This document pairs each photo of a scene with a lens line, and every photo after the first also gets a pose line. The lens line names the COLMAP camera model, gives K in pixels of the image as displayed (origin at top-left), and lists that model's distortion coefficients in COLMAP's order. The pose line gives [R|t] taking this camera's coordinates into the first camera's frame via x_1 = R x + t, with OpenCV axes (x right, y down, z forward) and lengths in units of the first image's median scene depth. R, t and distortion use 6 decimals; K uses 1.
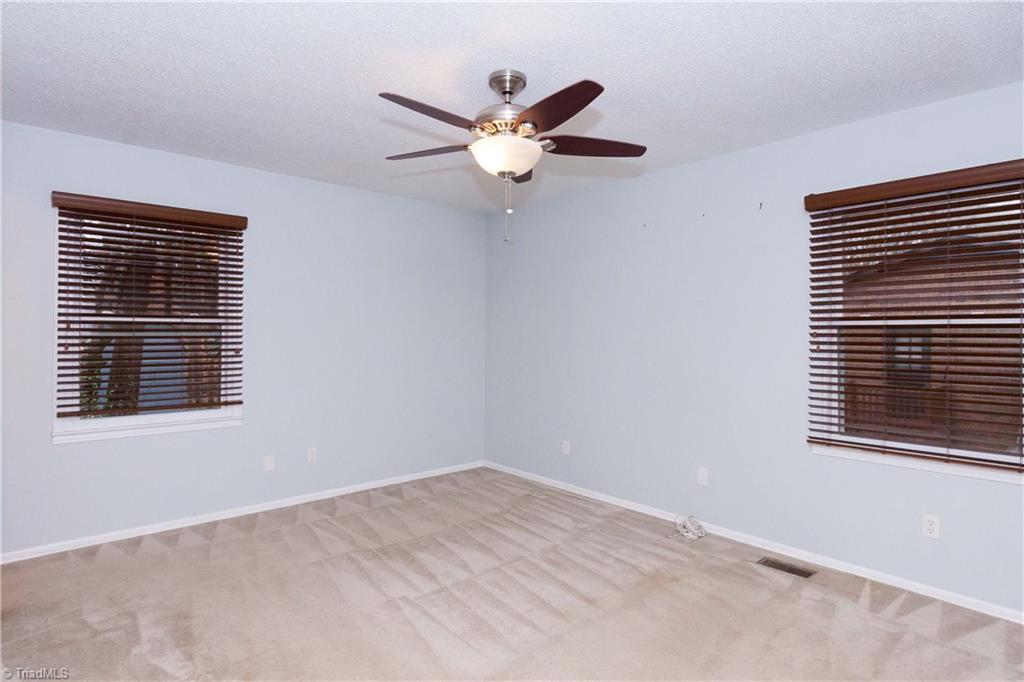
lens RADIAL K [[540.0, 0, 512.0], [0, 540.0, 341.0], [0, 0, 1]] dist [-0.002250, 0.000520]
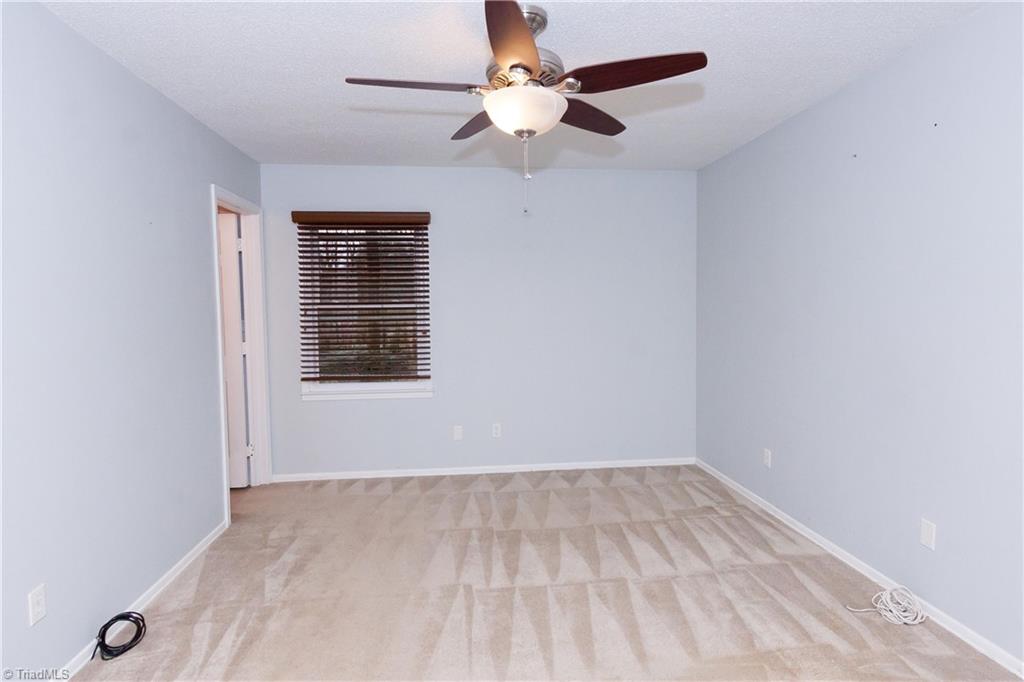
lens RADIAL K [[537.2, 0, 512.0], [0, 537.2, 341.0], [0, 0, 1]] dist [0.003349, 0.000754]
pose [[0.817264, 0.021906, -0.575847, 0.316877], [0.003977, 0.999039, 0.043649, -0.012353], [0.576250, -0.037963, 0.816391, 0.193291]]
